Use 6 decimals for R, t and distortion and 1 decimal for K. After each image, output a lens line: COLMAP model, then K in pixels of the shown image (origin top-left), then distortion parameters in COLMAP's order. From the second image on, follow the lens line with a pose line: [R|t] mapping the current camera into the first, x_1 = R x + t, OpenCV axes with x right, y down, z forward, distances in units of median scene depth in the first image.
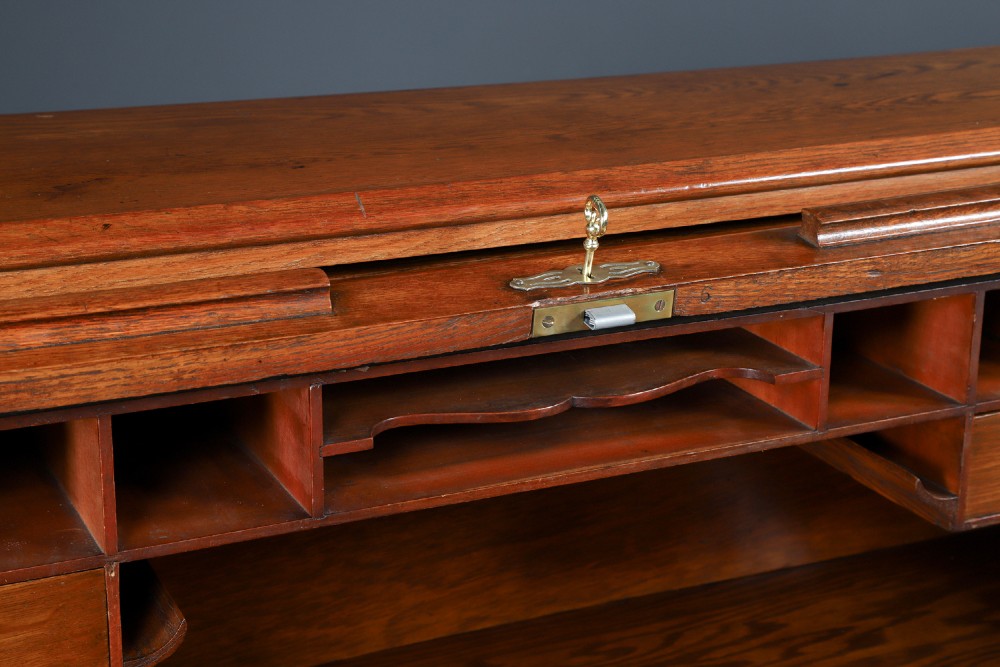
lens RADIAL K [[1811.3, 0, 507.6], [0, 1811.3, 333.2], [0, 0, 1]] dist [0.212305, 0.000000]
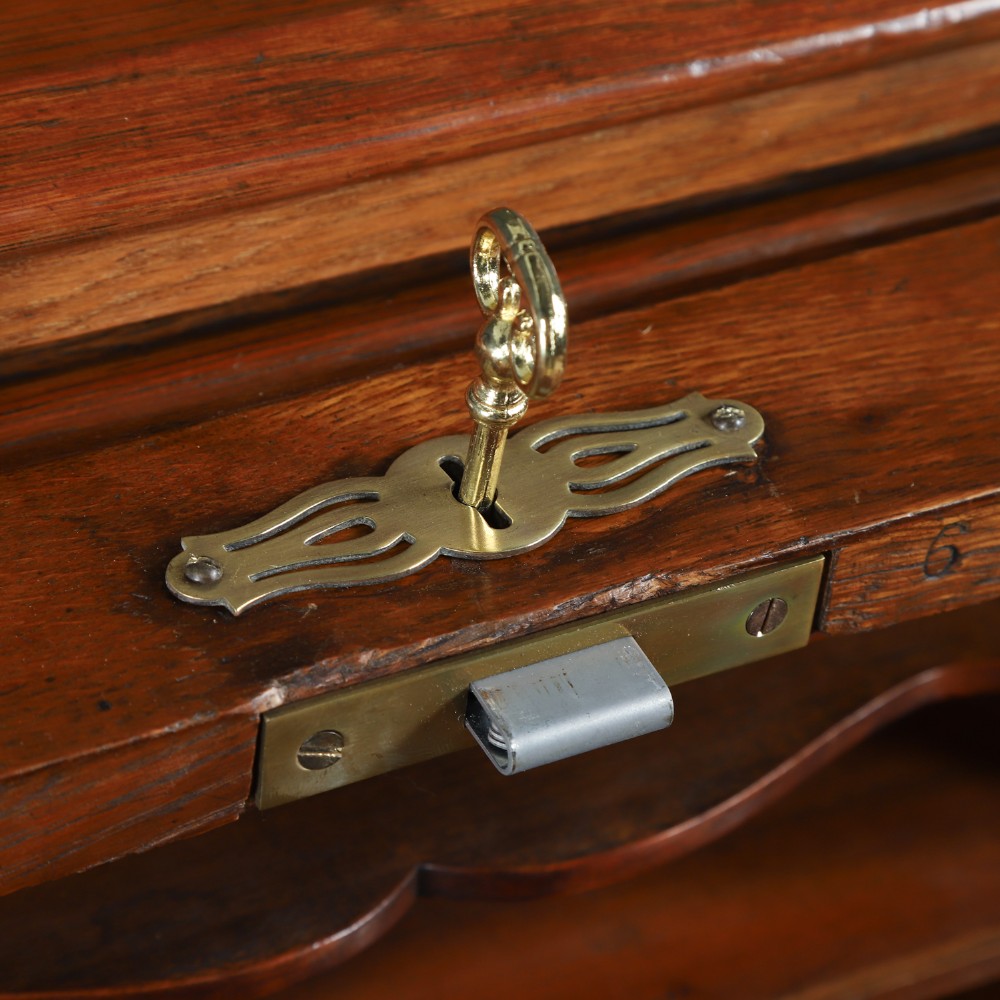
lens RADIAL K [[4088.6, 0, 496.1], [0, 4088.6, 498.9], [0, 0, 1]] dist [0.469767, 0.000000]
pose [[0.998596, -0.004415, 0.052783, 0.016257], [-0.007614, 0.974204, 0.225542, -0.159548], [-0.052417, -0.225627, 0.972803, 0.450407]]
